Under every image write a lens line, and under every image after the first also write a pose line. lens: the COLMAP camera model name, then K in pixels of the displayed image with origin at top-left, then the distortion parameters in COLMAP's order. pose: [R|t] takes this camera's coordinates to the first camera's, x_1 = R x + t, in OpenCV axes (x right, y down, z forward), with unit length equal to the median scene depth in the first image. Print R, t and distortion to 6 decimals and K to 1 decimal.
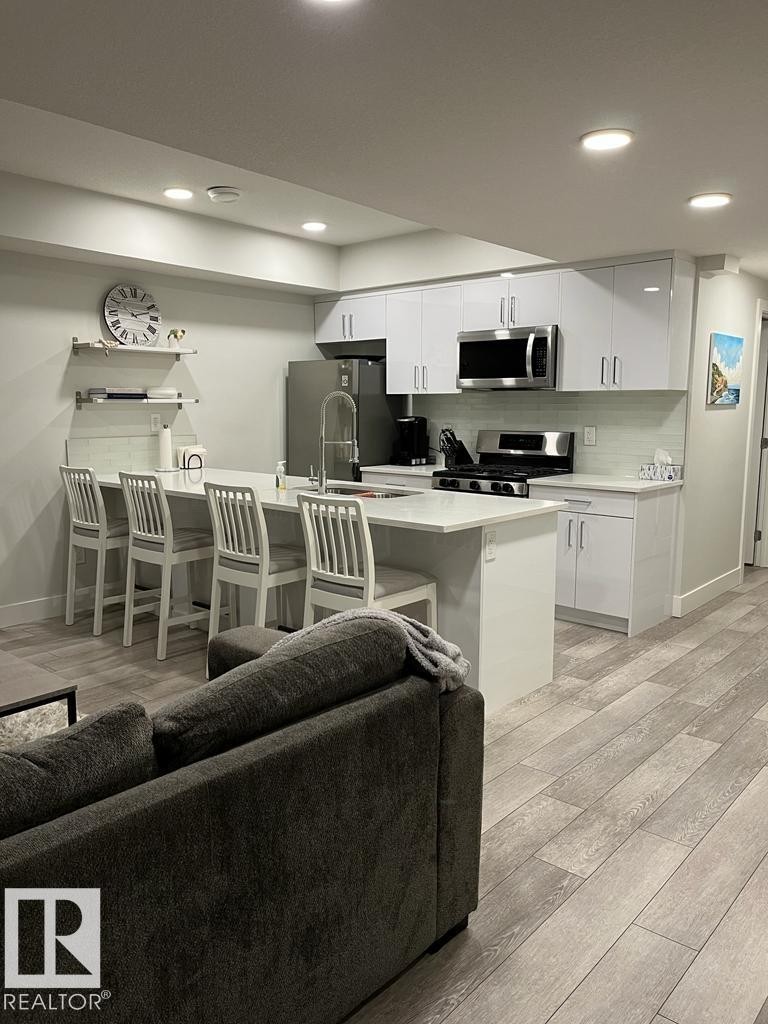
lens RADIAL K [[794.9, 0, 384.0], [0, 794.9, 512.0], [0, 0, 1]] dist [0.012674, -0.002121]
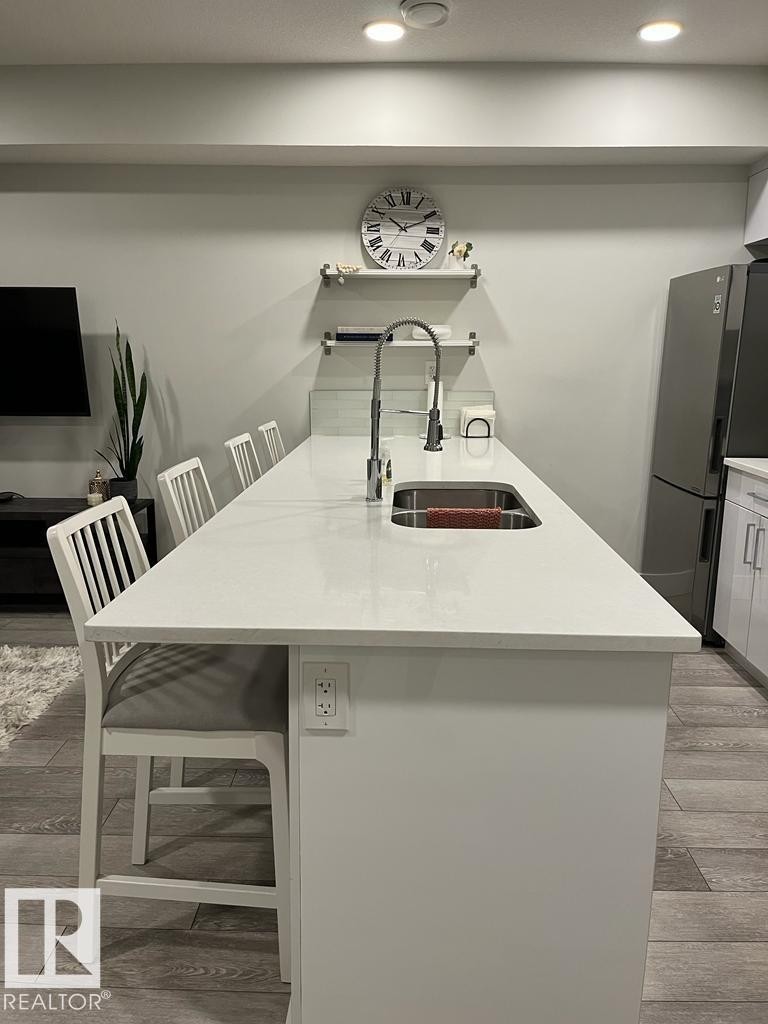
lens RADIAL K [[794.9, 0, 384.0], [0, 794.9, 512.0], [0, 0, 1]] dist [0.012674, -0.002121]
pose [[0.632769, 0.154543, -0.758762, 0.294967], [-0.107807, 0.987921, 0.111312, -0.064760], [0.766800, 0.011365, 0.641786, 0.513854]]
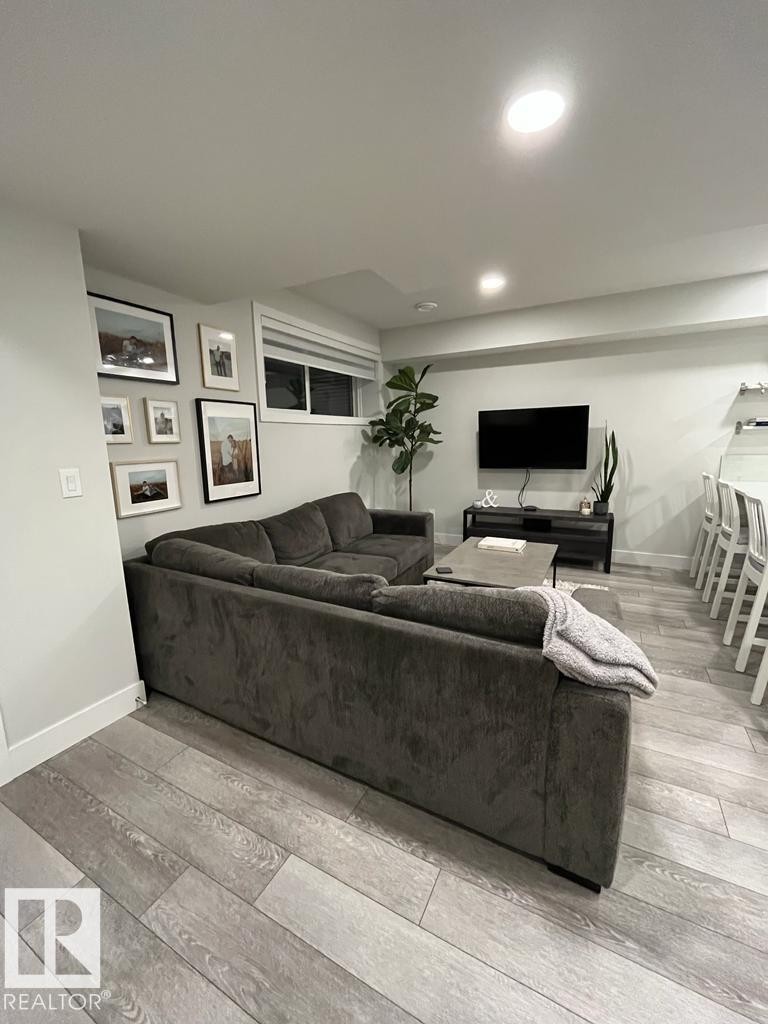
lens RADIAL K [[423.7, 0, 384.0], [0, 423.7, 512.0], [0, 0, 1]] dist [-0.000854, -0.000128]
pose [[0.205449, 0.157430, -0.965923, 0.233270], [-0.107336, 0.984648, 0.137651, -0.028227], [0.972764, 0.075398, 0.219192, 0.230078]]
